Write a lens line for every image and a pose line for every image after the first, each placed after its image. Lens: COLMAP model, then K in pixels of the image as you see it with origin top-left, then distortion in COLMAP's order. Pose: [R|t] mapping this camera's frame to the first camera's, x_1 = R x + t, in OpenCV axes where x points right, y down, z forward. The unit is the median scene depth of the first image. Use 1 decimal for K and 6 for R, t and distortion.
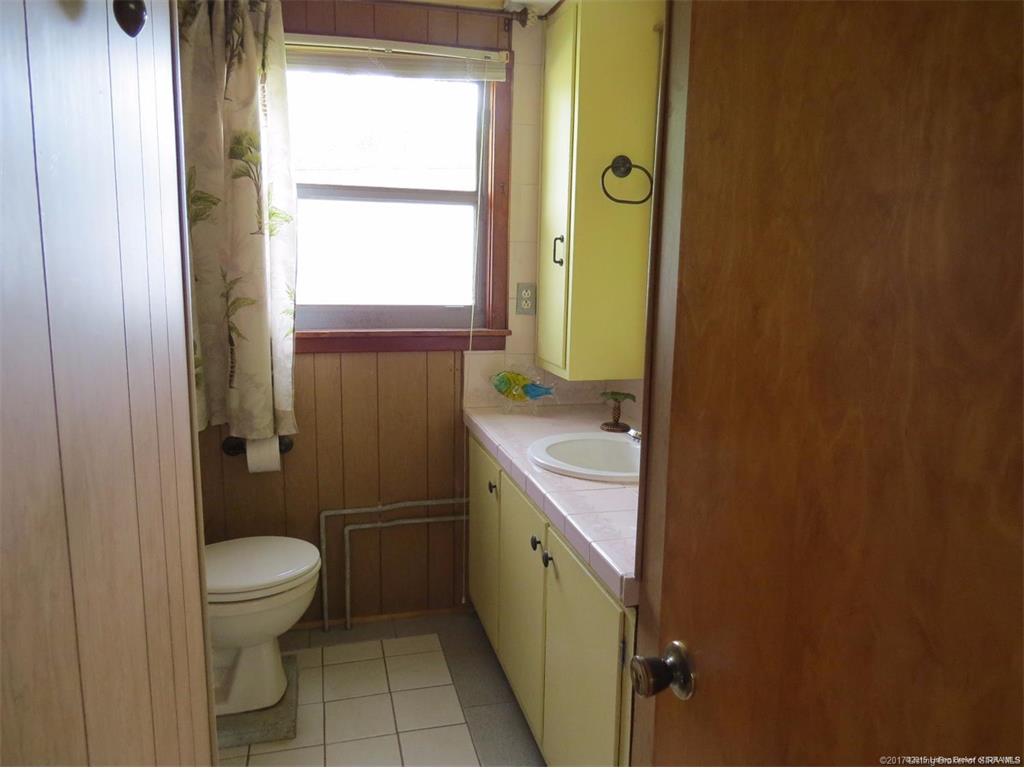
lens RADIAL K [[725.4, 0, 506.4], [0, 725.4, 385.8], [0, 0, 1]] dist [-0.017936, 0.014514]
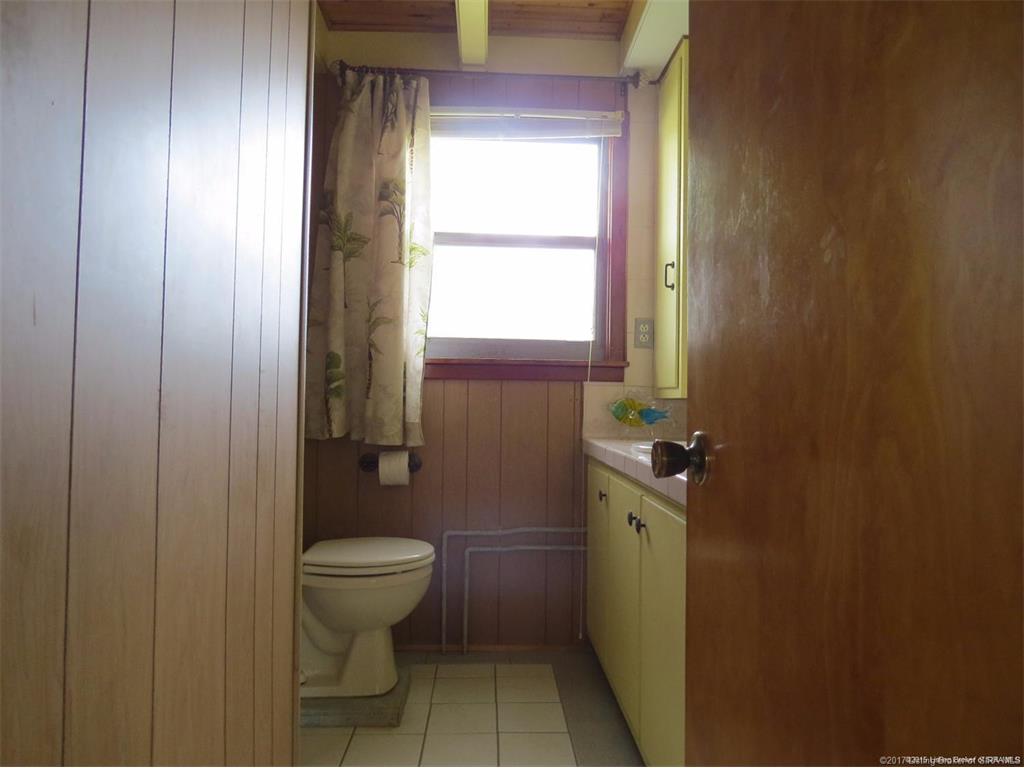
lens RADIAL K [[725.4, 0, 513.7], [0, 725.4, 381.1], [0, 0, 1]] dist [-0.017936, 0.014514]
pose [[0.977398, -0.008591, -0.211231, 0.071623], [-0.032917, 0.980802, -0.192206, 0.173730], [0.208827, 0.194815, 0.958352, -0.026824]]
